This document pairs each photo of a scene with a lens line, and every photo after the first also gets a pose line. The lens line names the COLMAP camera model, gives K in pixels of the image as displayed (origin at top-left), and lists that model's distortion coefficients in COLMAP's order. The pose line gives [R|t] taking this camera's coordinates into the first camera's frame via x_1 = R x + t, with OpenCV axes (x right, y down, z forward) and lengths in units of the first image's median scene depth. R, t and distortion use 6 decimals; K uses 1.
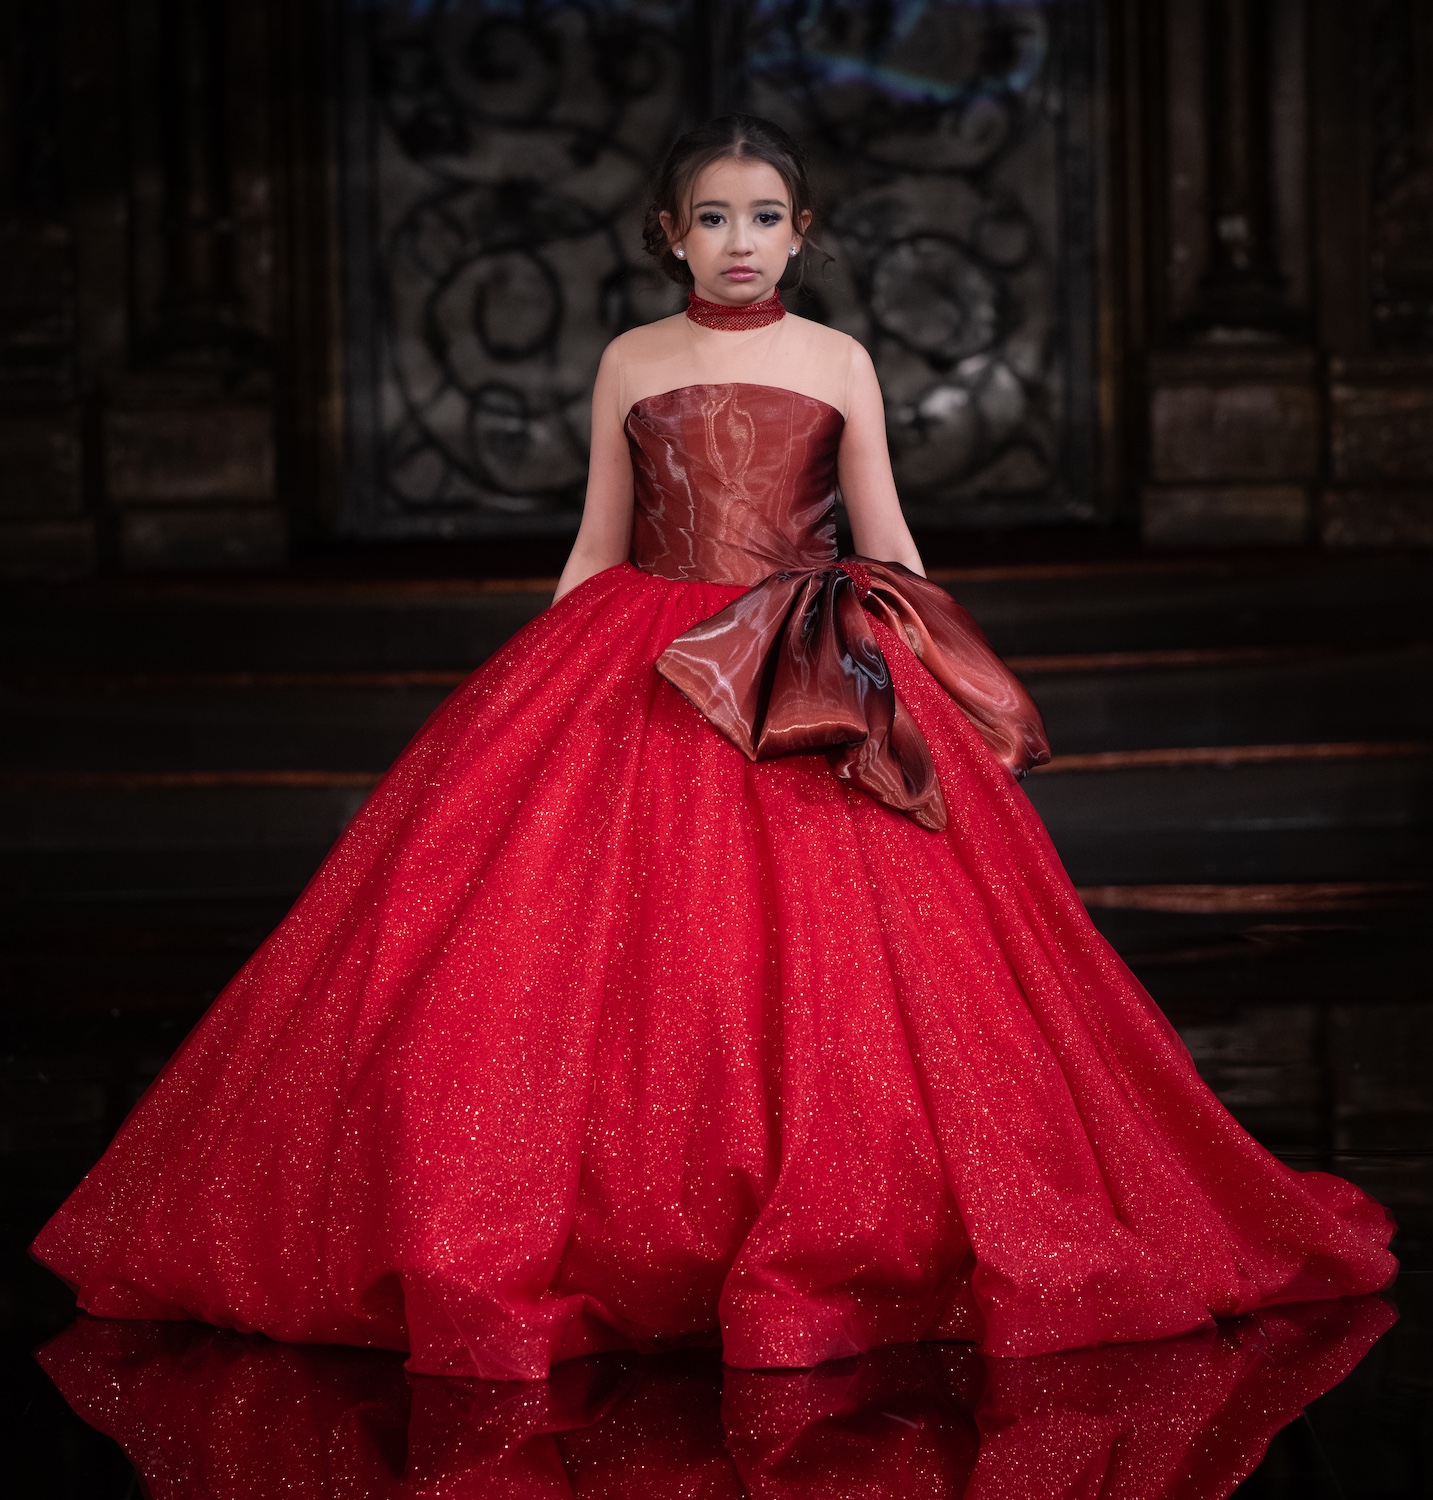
lens RADIAL K [[6982.8, 0, 702.4], [0, 6982.8, 746.0], [0, 0, 1]] dist [0.294723, 0.000000]
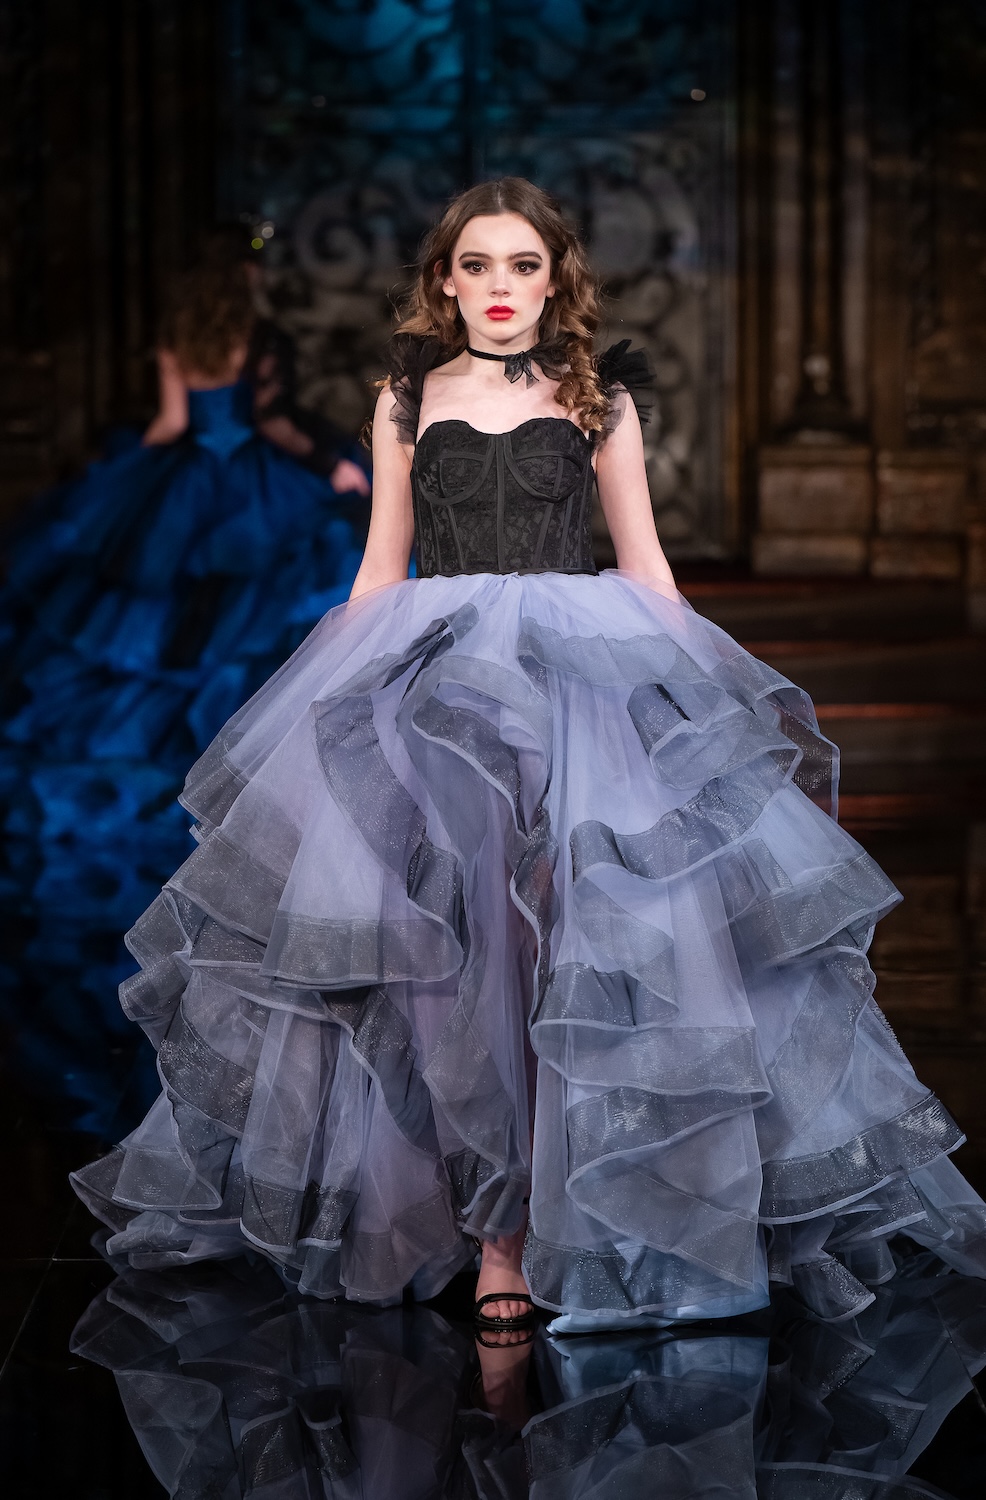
lens RADIAL K [[8390.4, 0, 488.3], [0, 8390.4, 746.6], [0, 0, 1]] dist [0.631761, 0.000000]
pose [[0.999898, 0.013849, 0.003427, -0.000419], [-0.013831, 0.999890, -0.005292, 0.018987], [-0.003500, 0.005244, 0.999980, -0.818172]]
